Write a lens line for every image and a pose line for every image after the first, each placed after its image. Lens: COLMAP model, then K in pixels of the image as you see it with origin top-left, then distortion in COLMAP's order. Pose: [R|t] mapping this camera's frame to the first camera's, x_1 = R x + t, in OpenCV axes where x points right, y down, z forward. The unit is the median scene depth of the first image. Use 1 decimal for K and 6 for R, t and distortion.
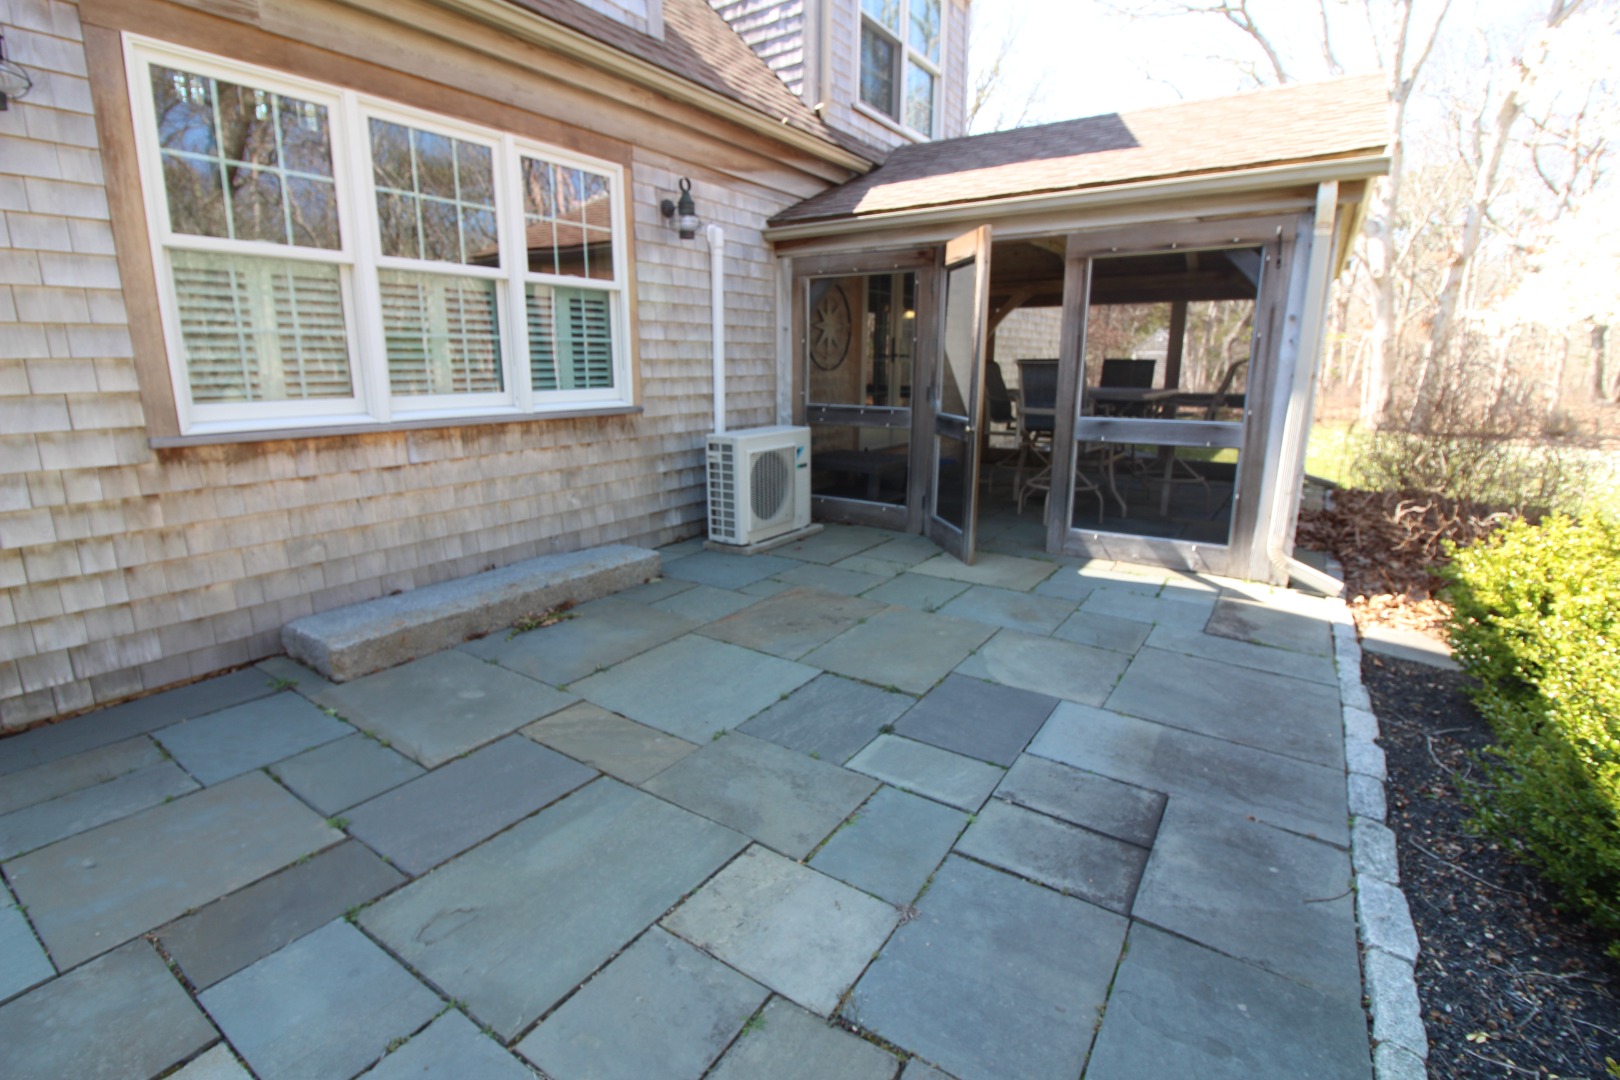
lens RADIAL K [[748.9, 0, 806.2], [0, 748.9, 528.5], [0, 0, 1]] dist [-0.001615, 0.000042]
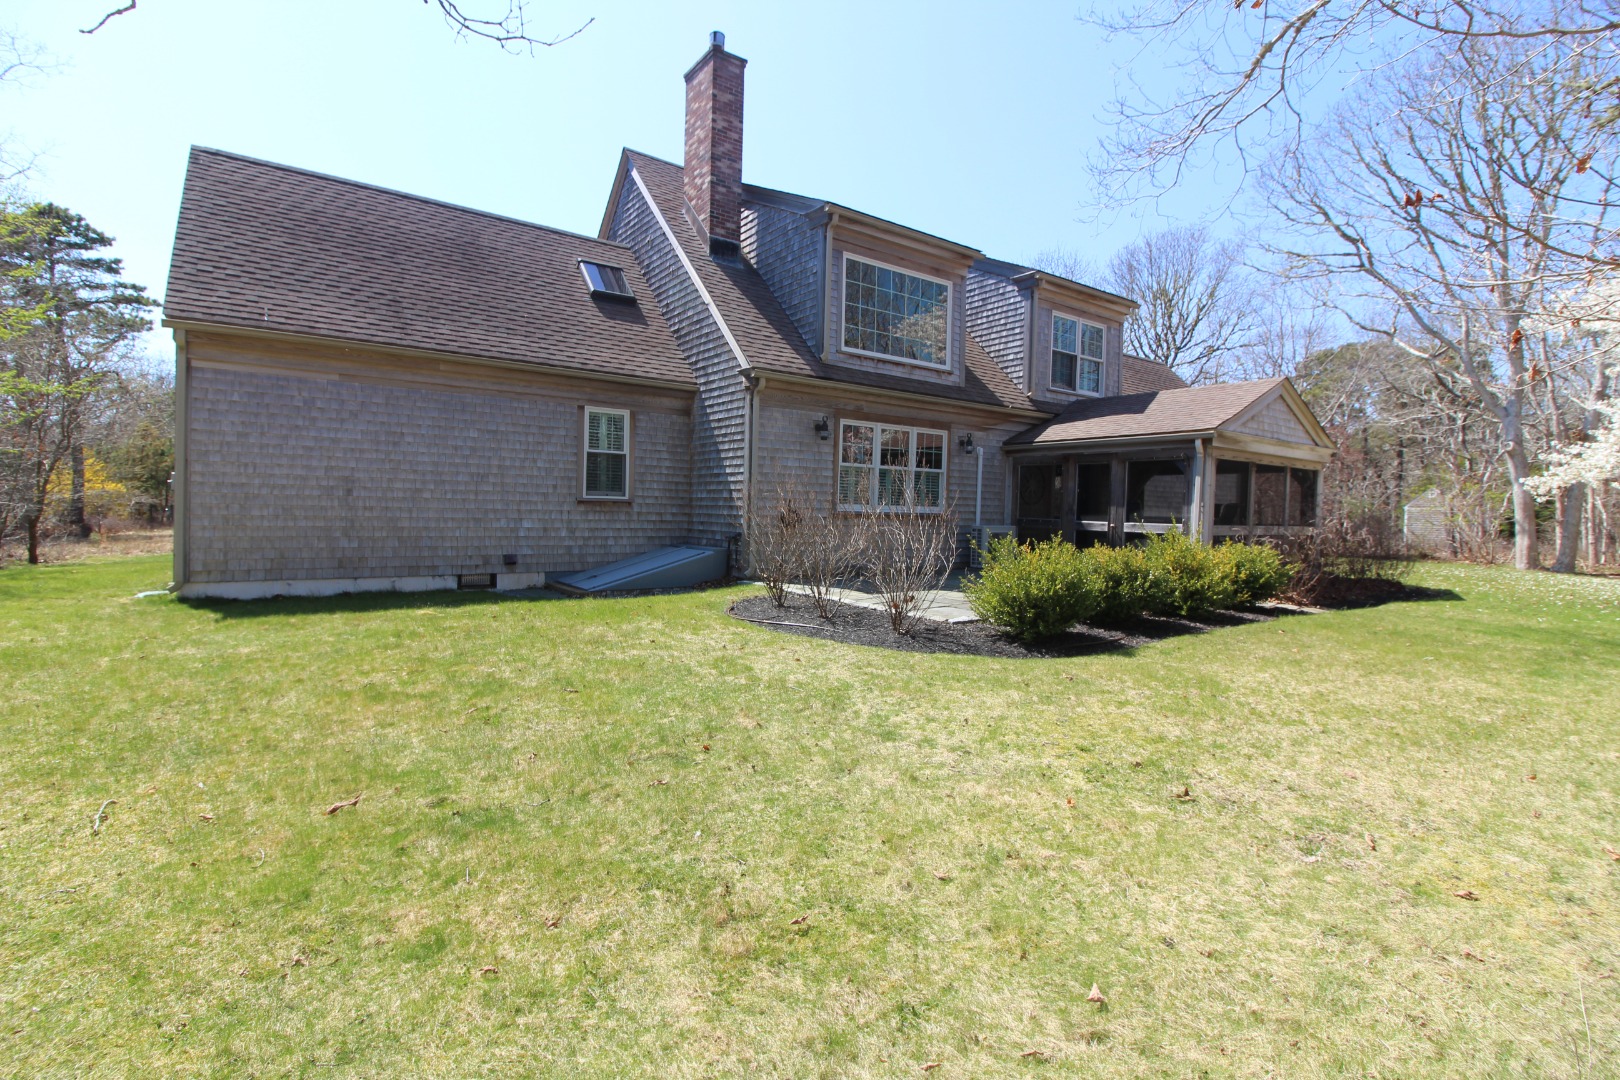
lens RADIAL K [[748.9, 0, 811.0], [0, 748.9, 531.5], [0, 0, 1]] dist [-0.001615, 0.000042]
pose [[0.940629, 0.032362, -0.337889, 0.227719], [-0.096664, 0.979766, -0.175259, 0.416983], [0.325380, 0.197515, 0.924724, -1.631156]]
